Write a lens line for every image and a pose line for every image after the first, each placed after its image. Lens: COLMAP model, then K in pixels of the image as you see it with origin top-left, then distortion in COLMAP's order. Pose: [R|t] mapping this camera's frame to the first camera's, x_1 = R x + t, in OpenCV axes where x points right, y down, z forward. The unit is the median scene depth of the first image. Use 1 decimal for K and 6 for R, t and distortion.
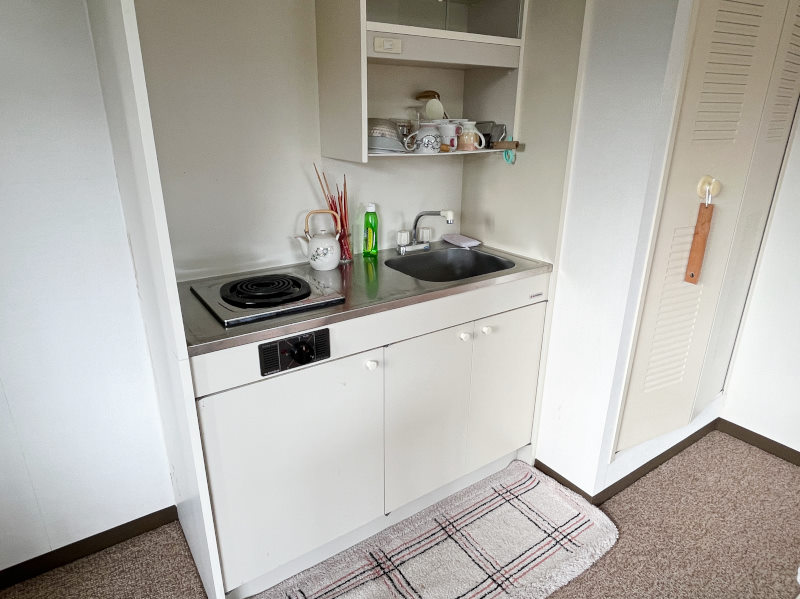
lens RADIAL K [[519.1, 0, 400.0], [0, 519.1, 299.5], [0, 0, 1]] dist [-0.003539, -0.001138]
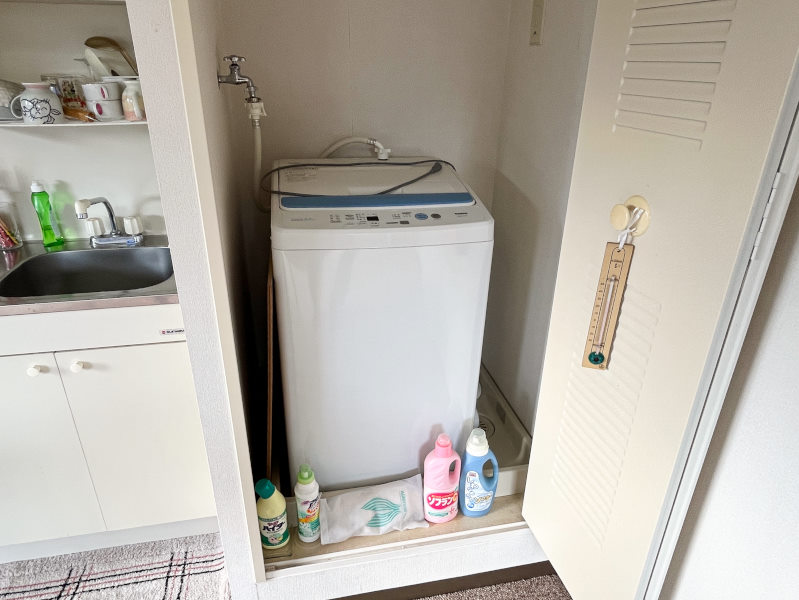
lens RADIAL K [[518.4, 0, 399.5], [0, 518.4, 300.0], [0, 0, 1]] dist [-0.003539, -0.001138]
pose [[0.917507, 0.174524, -0.357384, 0.782185], [-0.148652, 0.983936, 0.098859, -0.164975], [0.368896, -0.037577, 0.928711, 0.440203]]
